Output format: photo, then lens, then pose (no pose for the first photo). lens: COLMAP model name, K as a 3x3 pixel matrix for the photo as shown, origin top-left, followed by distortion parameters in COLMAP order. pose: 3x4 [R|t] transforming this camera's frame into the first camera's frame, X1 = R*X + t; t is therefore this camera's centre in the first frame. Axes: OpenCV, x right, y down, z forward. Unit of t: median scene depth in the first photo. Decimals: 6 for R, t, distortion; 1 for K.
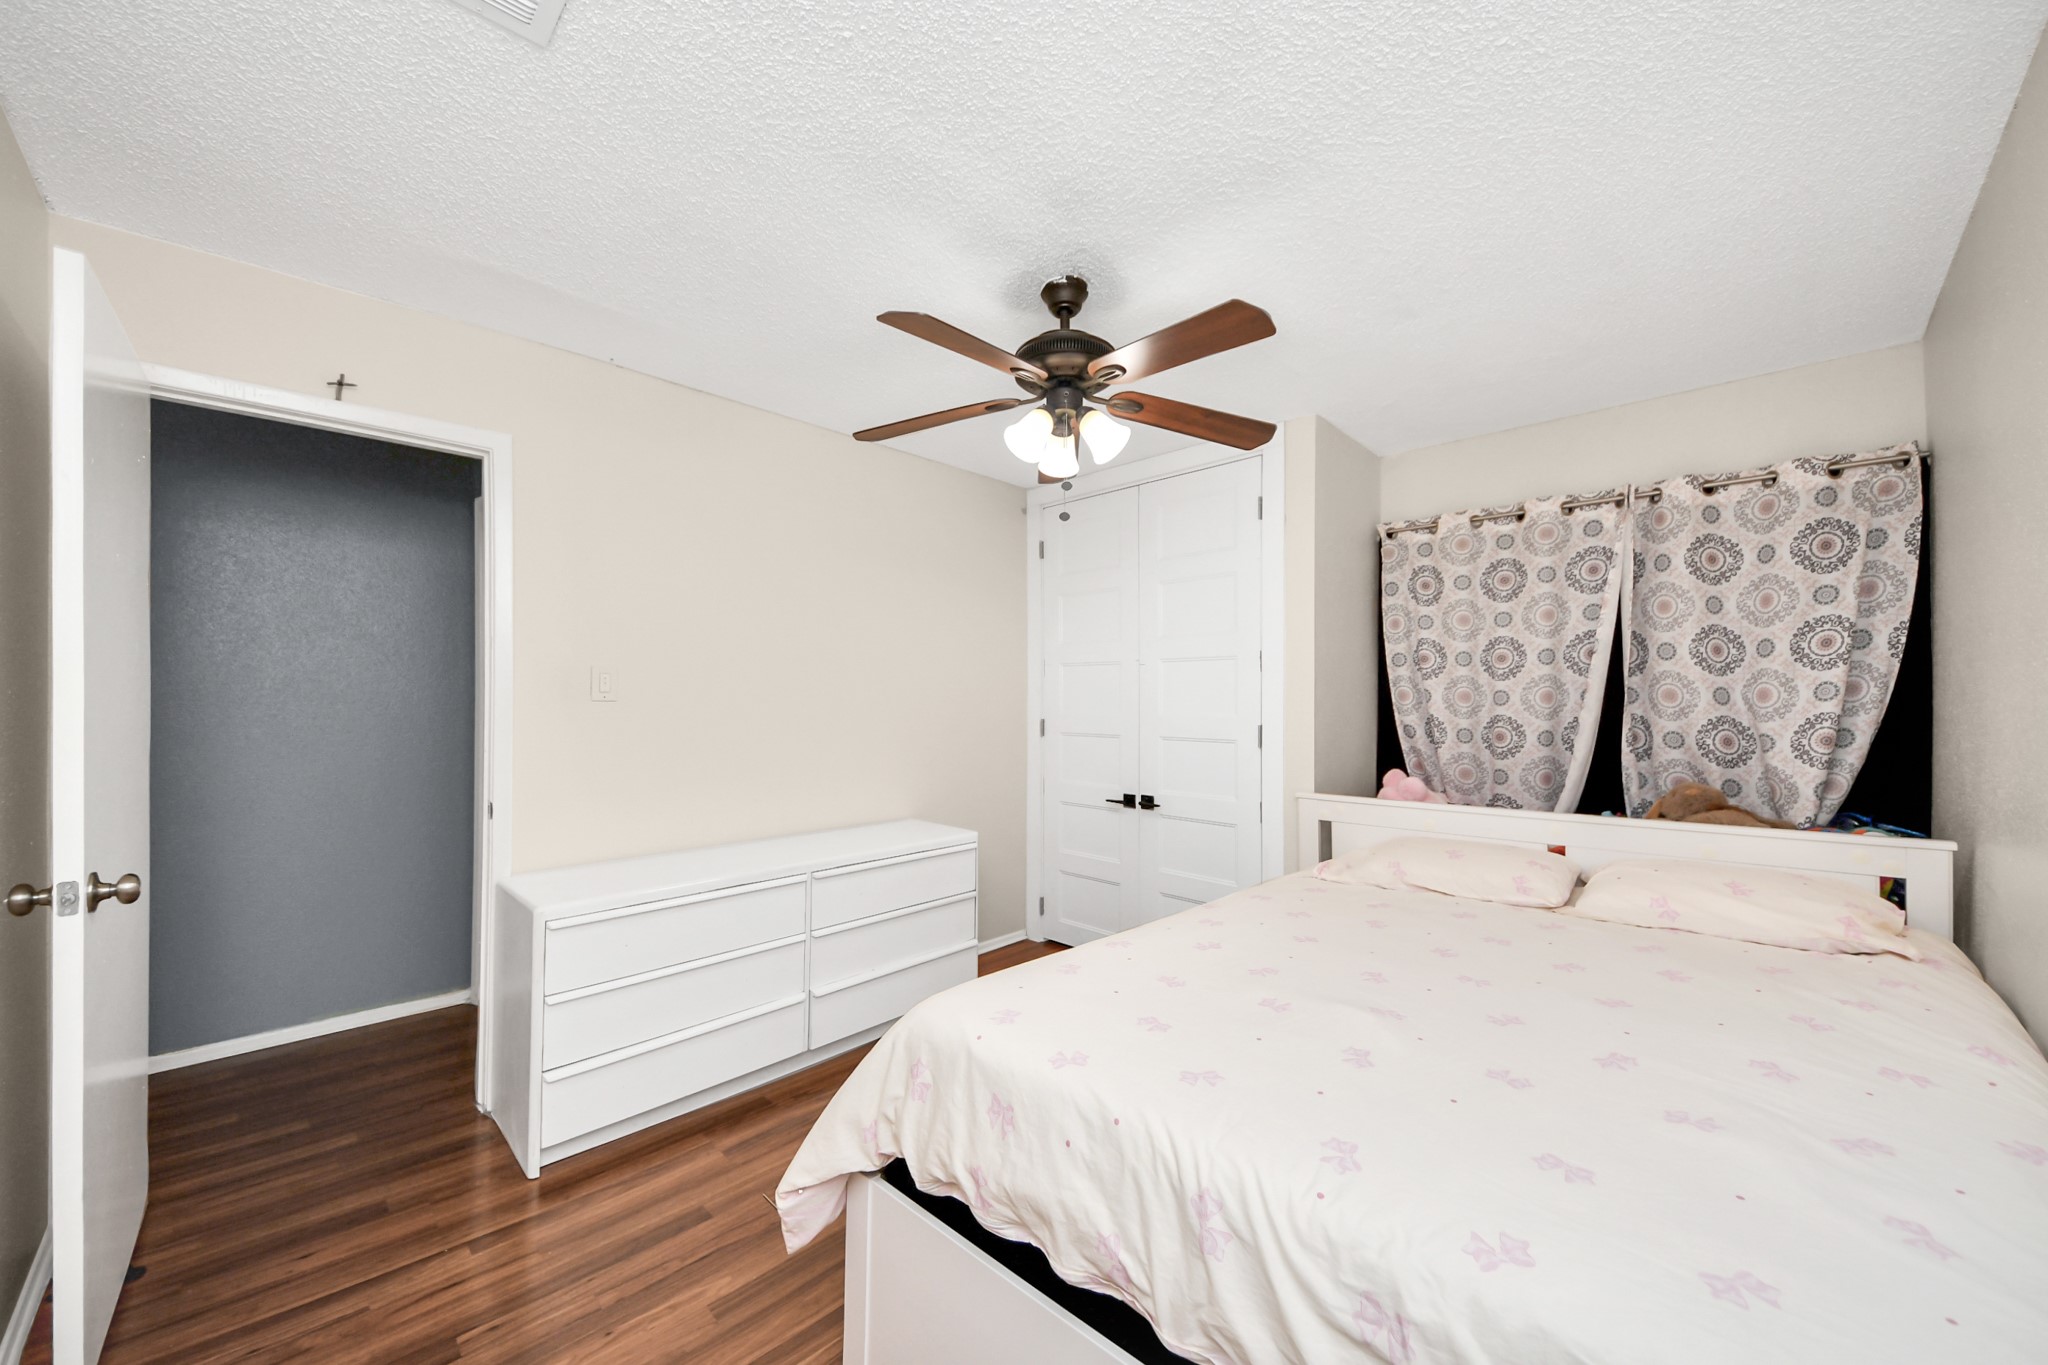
lens RADIAL K [[725.7, 0, 1021.2], [0, 725.7, 690.4], [0, 0, 1]] dist [0.025621, -0.016298]
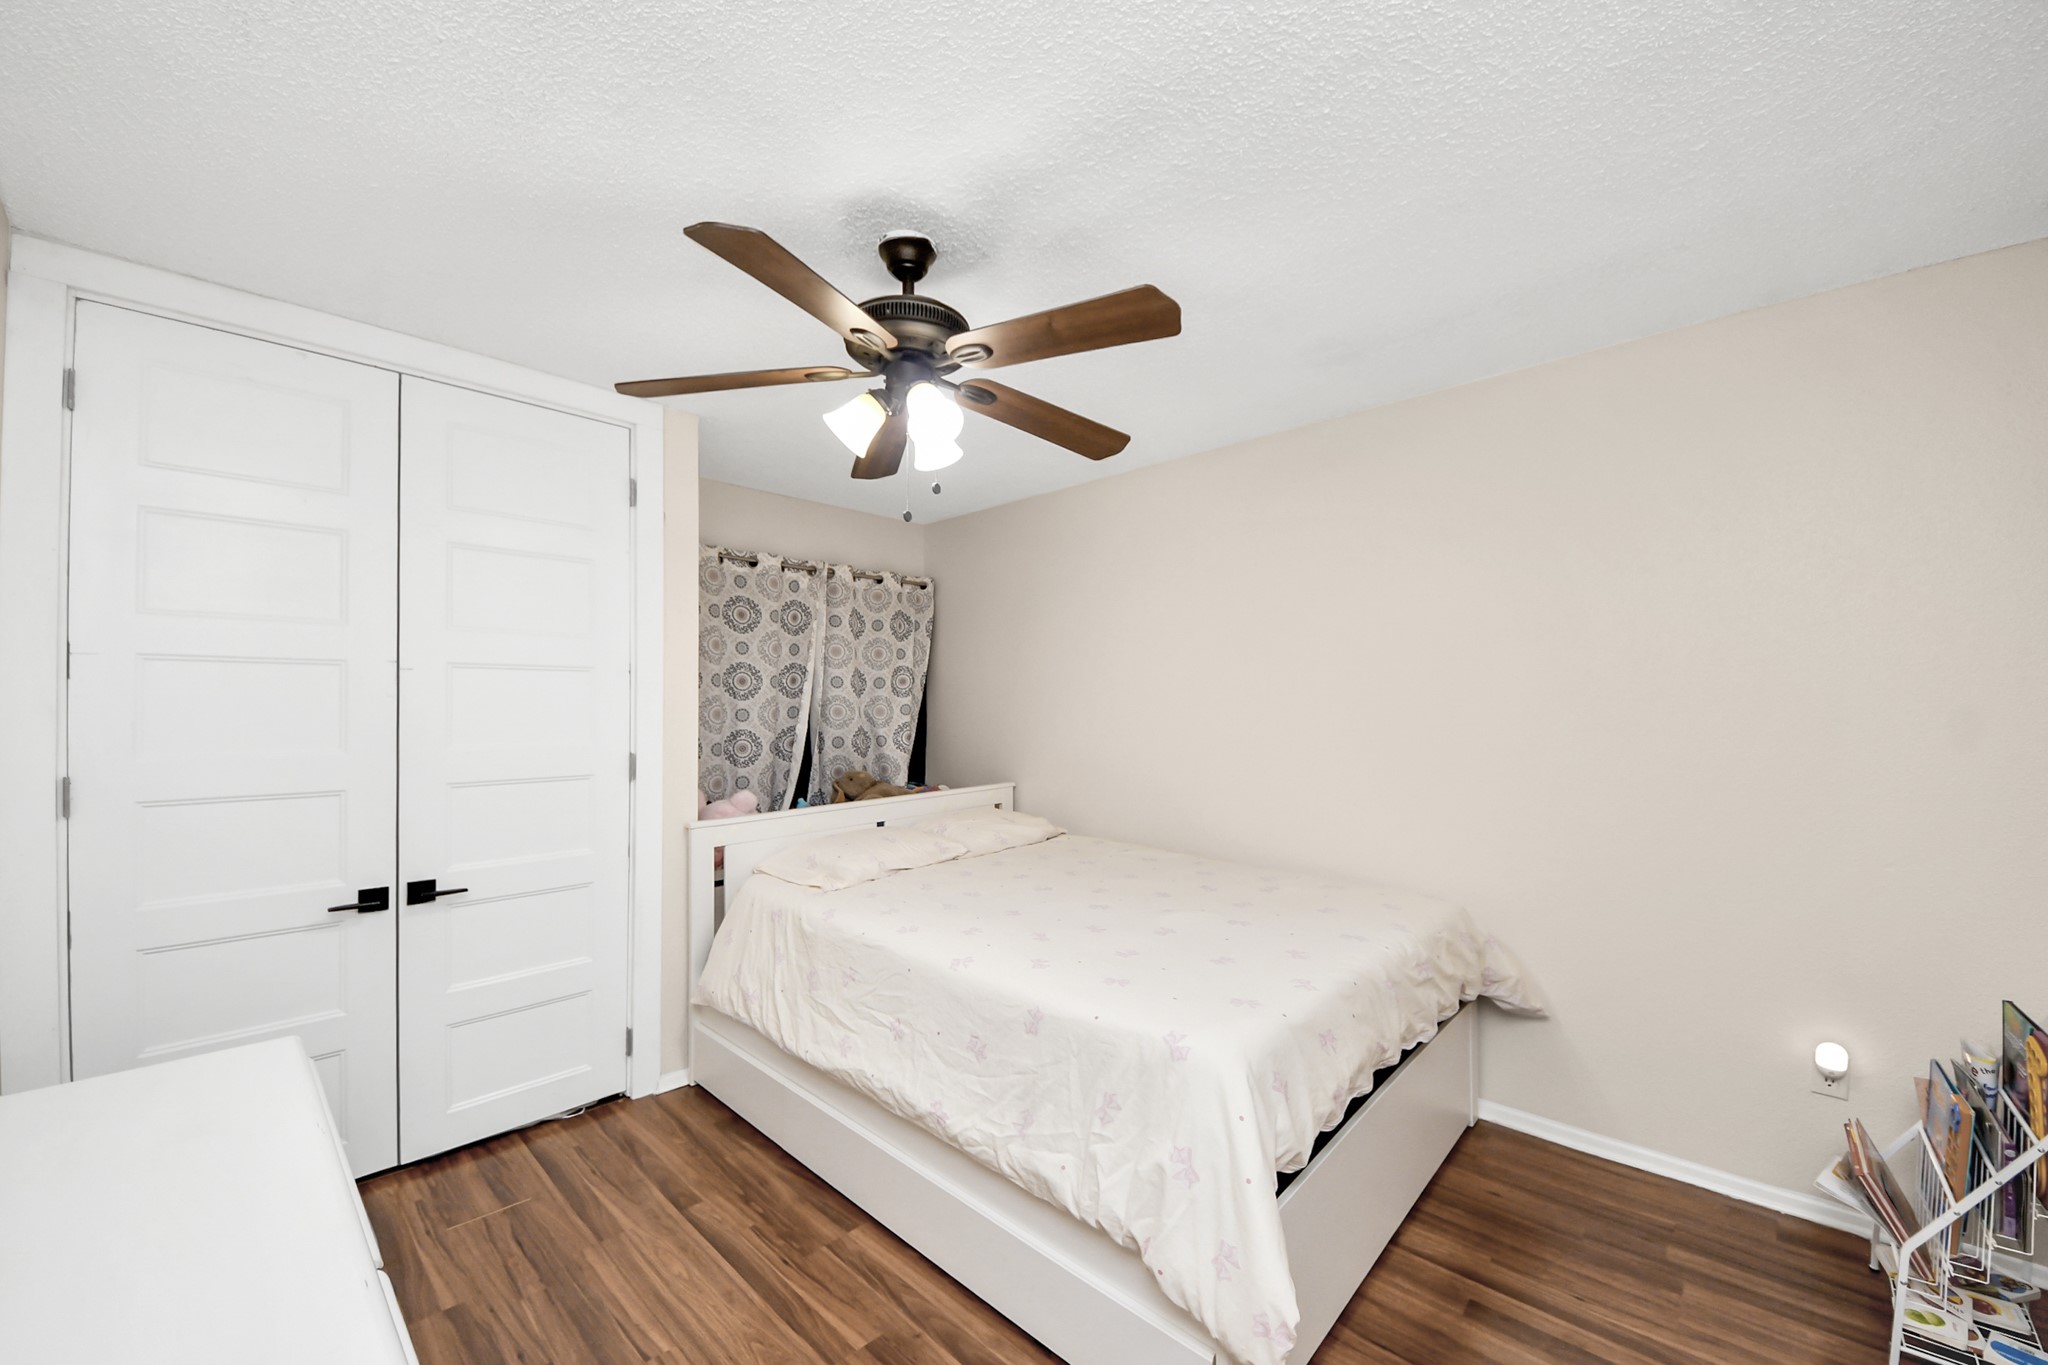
lens RADIAL K [[725.7, 0, 1021.2], [0, 725.7, 690.4], [0, 0, 1]] dist [0.025621, -0.016298]
pose [[0.029108, 0.015622, 0.999454, -0.574926], [-0.011021, 0.999822, -0.015307, -0.019005], [-0.999516, -0.010570, 0.029275, 0.610100]]
